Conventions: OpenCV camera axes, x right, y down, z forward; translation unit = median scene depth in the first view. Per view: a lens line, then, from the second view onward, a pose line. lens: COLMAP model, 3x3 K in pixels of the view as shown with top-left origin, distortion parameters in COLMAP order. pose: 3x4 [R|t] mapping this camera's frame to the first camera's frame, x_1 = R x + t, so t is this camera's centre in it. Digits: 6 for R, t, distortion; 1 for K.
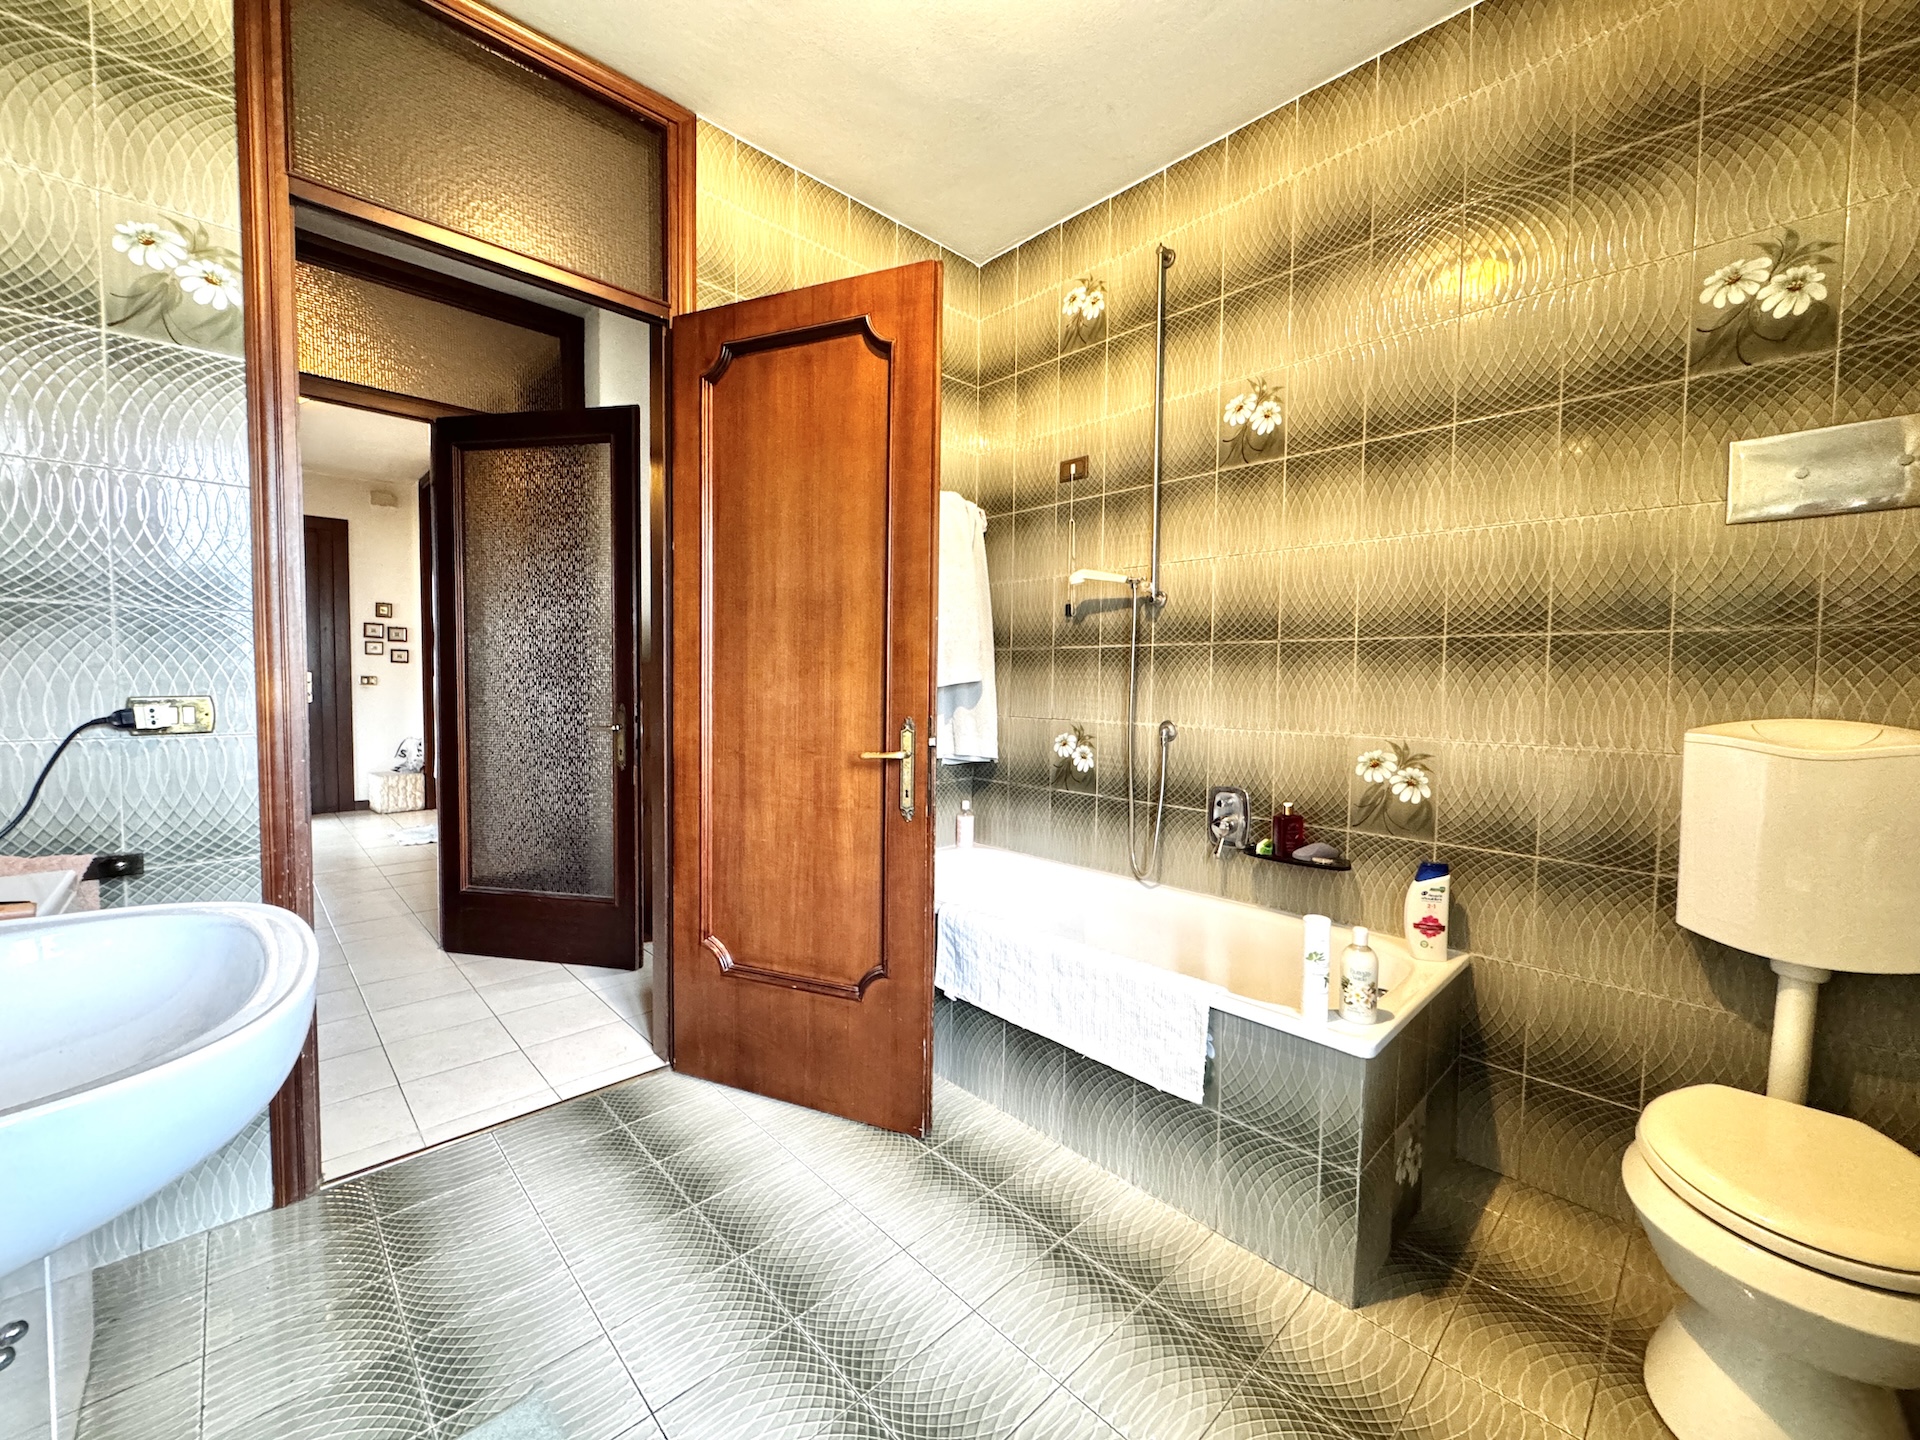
lens RADIAL K [[770.9, 0, 958.4], [0, 770.9, 709.4], [0, 0, 1]] dist [-0.010638, -0.000805]
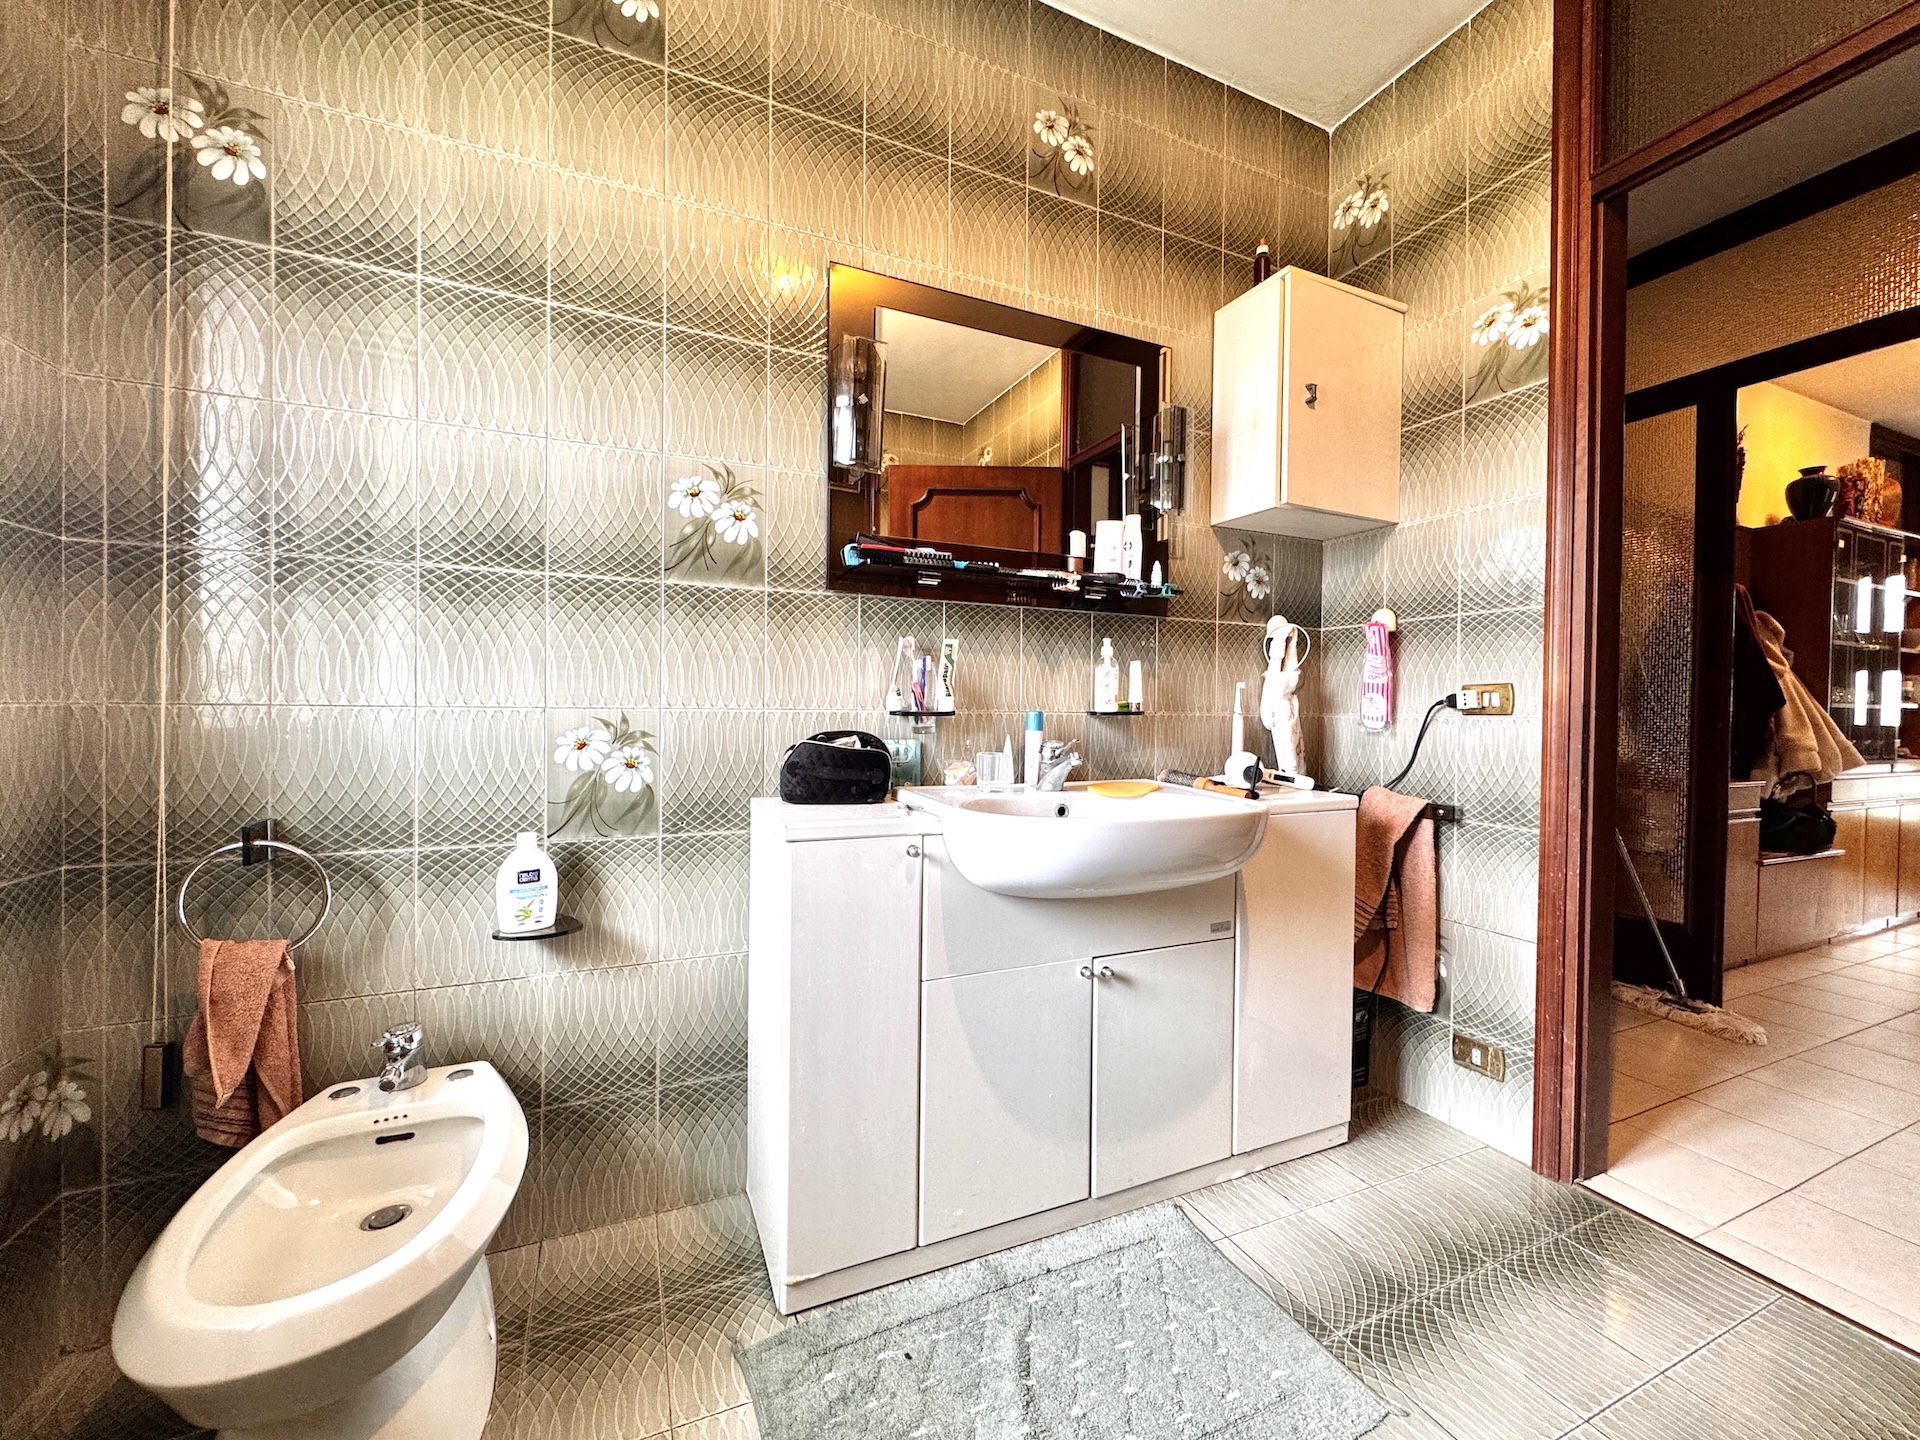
lens RADIAL K [[770.9, 0, 968.2], [0, 770.9, 713.6], [0, 0, 1]] dist [-0.010638, -0.000805]
pose [[-0.333610, -0.014599, -0.942598, 0.532407], [-0.060792, 0.998132, 0.006057, 0.098430], [0.940749, 0.059323, -0.333874, 0.847491]]
